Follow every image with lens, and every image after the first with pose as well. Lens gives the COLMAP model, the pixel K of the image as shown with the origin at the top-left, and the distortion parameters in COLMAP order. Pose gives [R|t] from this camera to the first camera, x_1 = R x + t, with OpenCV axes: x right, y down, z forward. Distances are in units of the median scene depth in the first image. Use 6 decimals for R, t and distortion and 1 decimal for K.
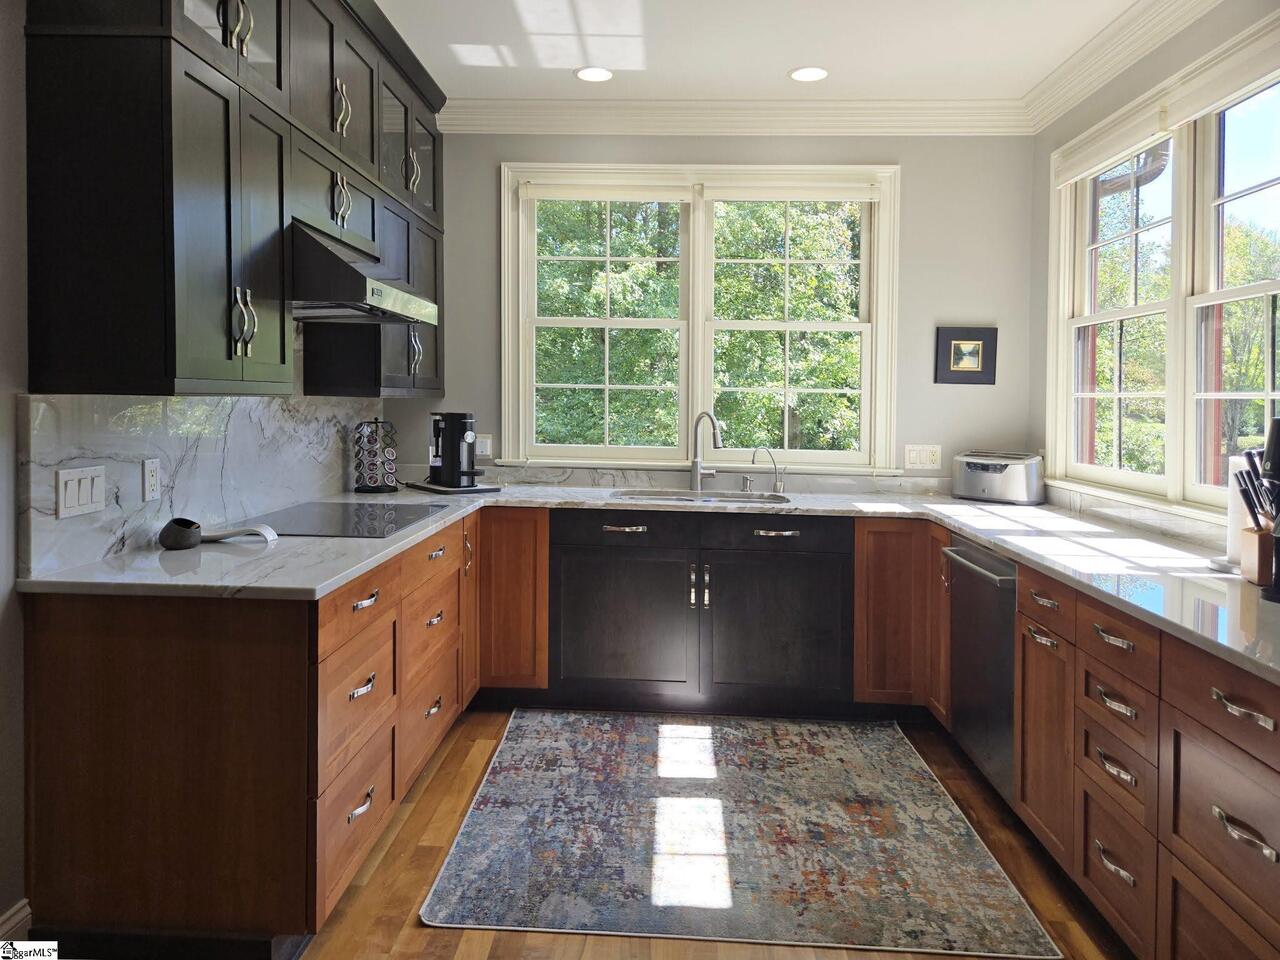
lens RADIAL K [[911.6, 0, 640.0], [0, 911.6, 480.0], [0, 0, 1]] dist [0.002574, -0.001842]
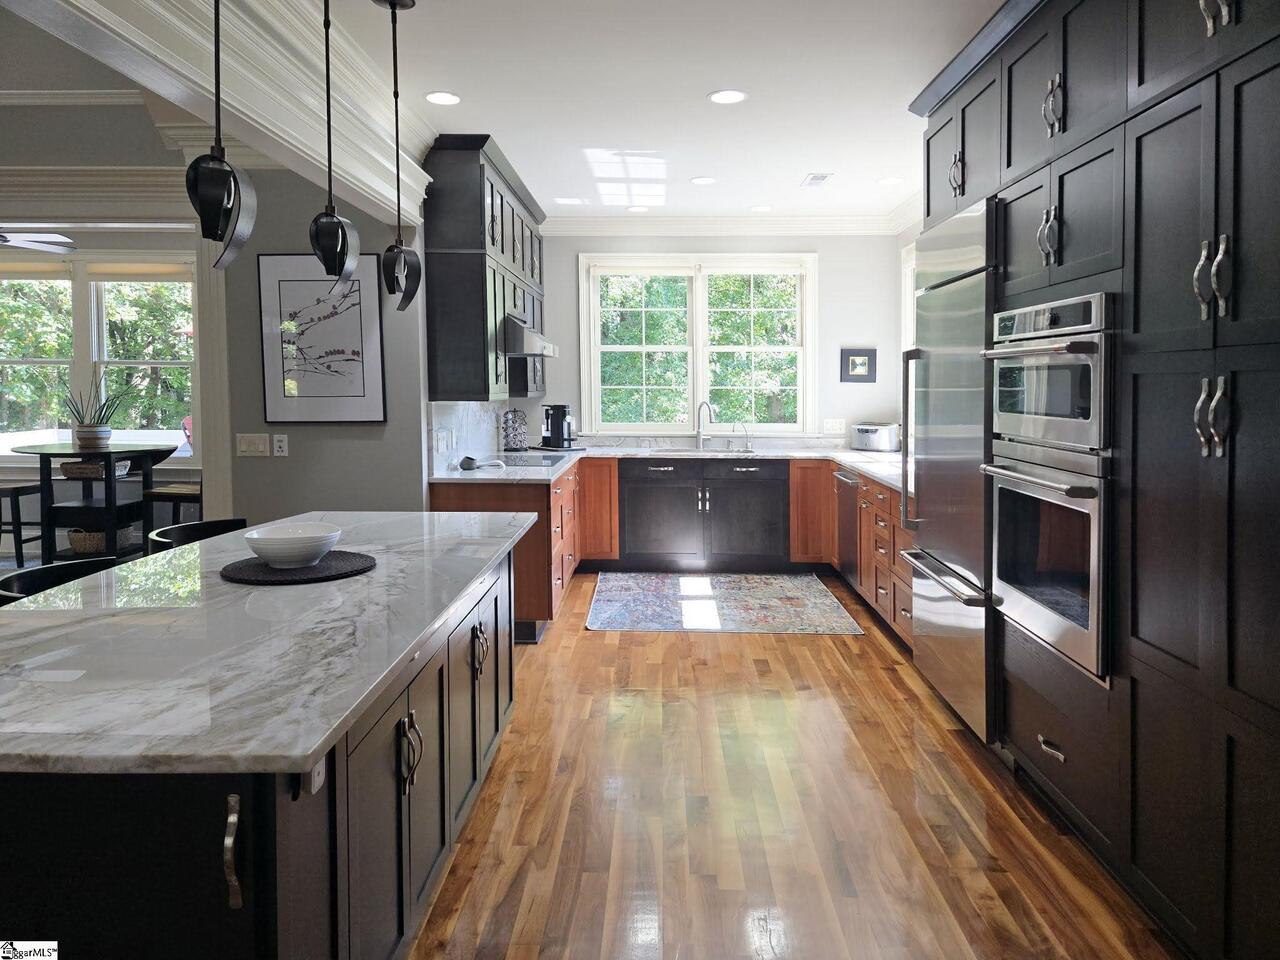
lens RADIAL K [[911.6, 0, 640.0], [0, 911.6, 480.0], [0, 0, 1]] dist [0.002574, -0.001842]
pose [[0.999813, -0.017370, 0.008514, -0.068931], [0.017236, 0.999731, 0.015549, 0.044806], [-0.008782, -0.015399, 0.999843, -0.734555]]
